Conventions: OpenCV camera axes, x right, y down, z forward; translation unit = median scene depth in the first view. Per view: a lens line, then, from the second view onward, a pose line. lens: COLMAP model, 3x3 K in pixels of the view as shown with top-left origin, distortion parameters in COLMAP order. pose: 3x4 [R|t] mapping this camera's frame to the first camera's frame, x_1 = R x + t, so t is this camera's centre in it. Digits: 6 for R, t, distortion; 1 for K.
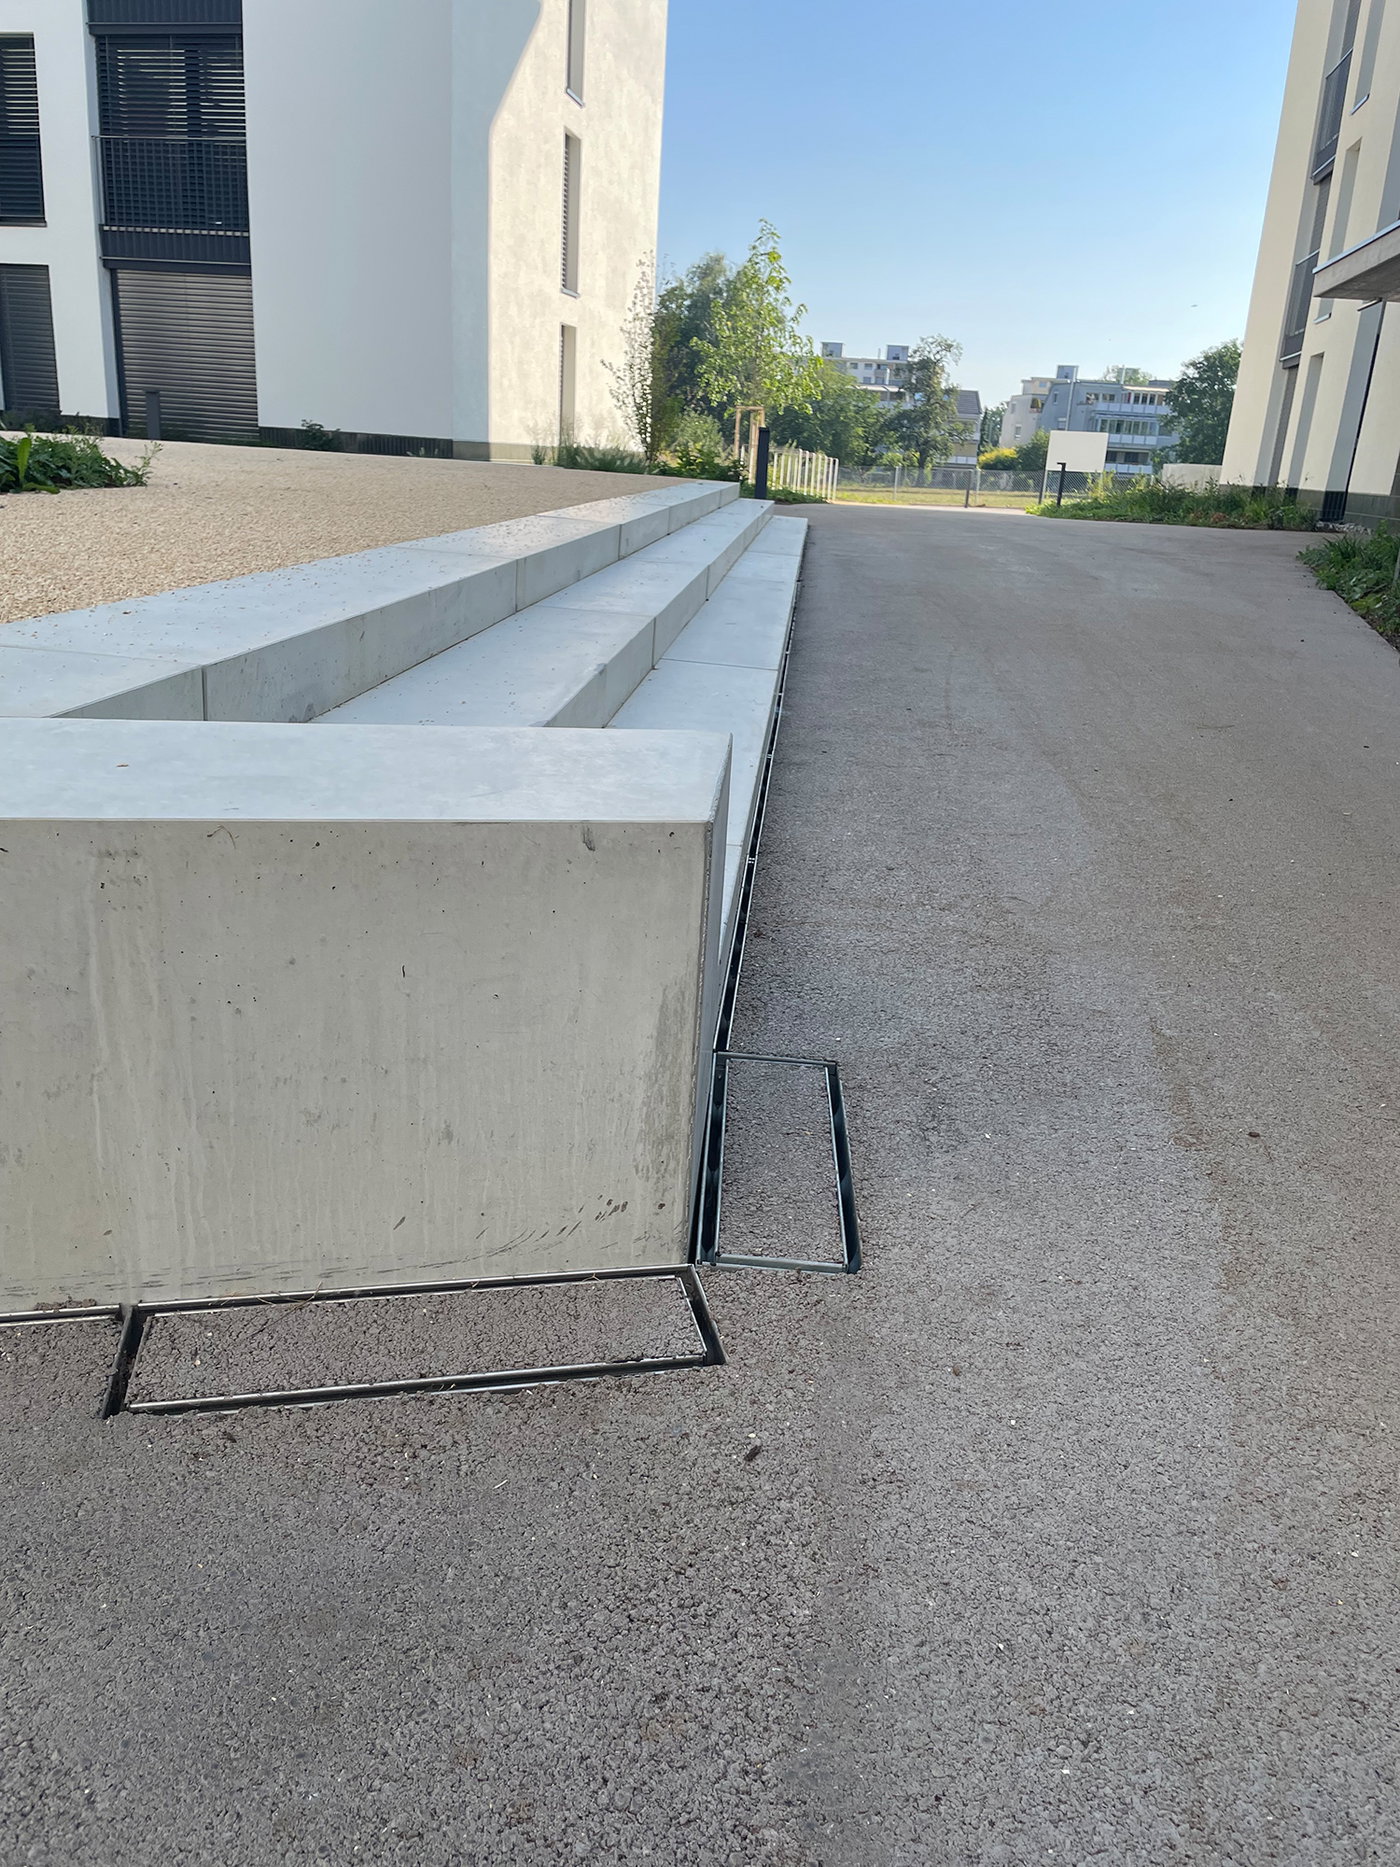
lens RADIAL K [[1404.0, 0, 698.6], [0, 1404.0, 930.0], [0, 0, 1]] dist [-0.000908, -0.003217]
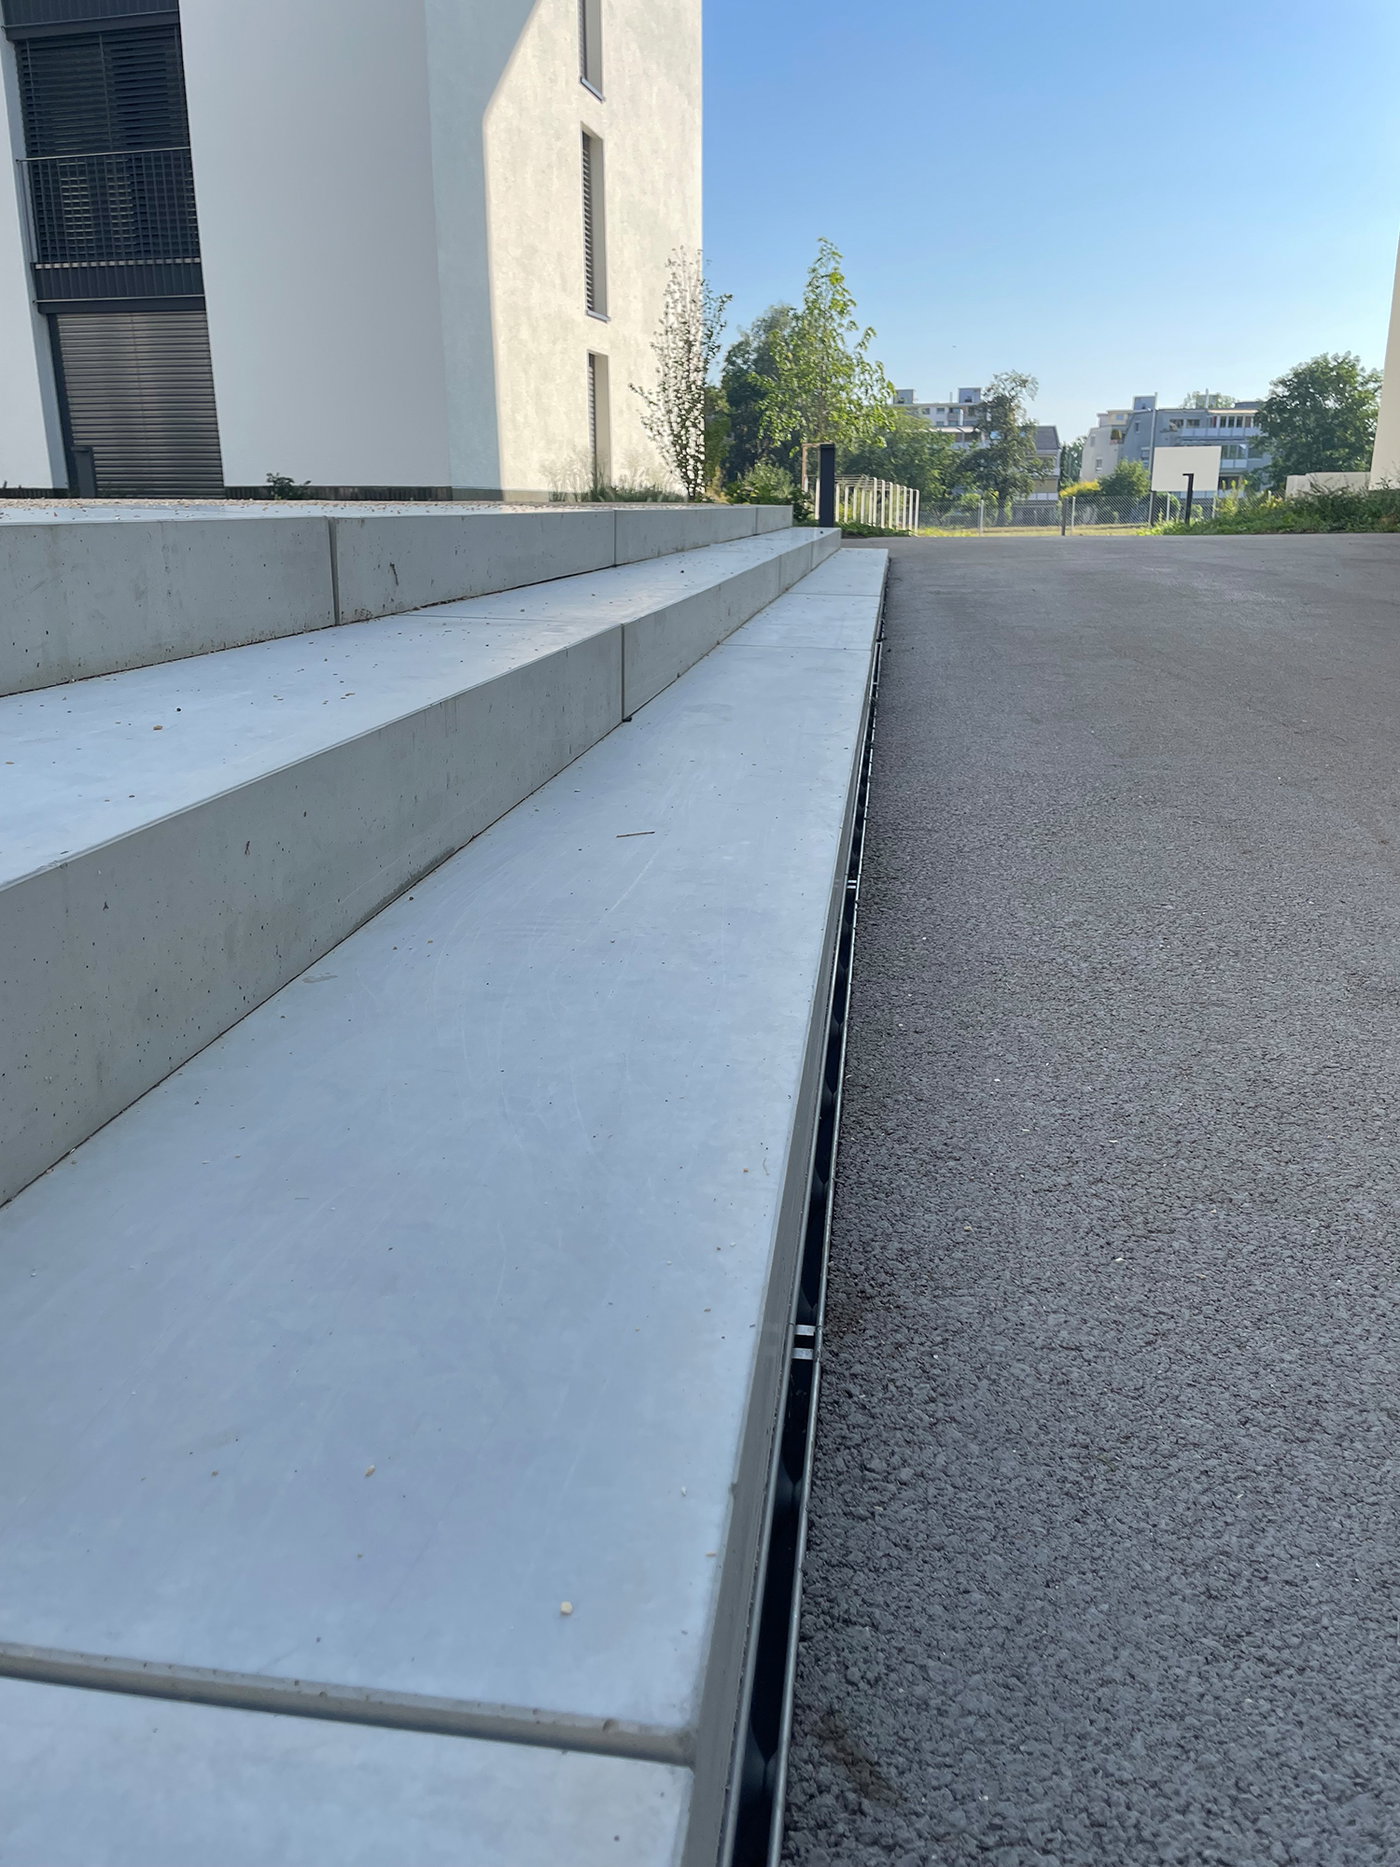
lens RADIAL K [[1404.0, 0, 698.8], [0, 1404.0, 935.5], [0, 0, 1]] dist [-0.000908, -0.003217]
pose [[0.996834, -0.043206, -0.066743, 0.010370], [0.040898, 0.998530, -0.035571, -0.037066], [0.068182, 0.032728, 0.997136, 0.143280]]
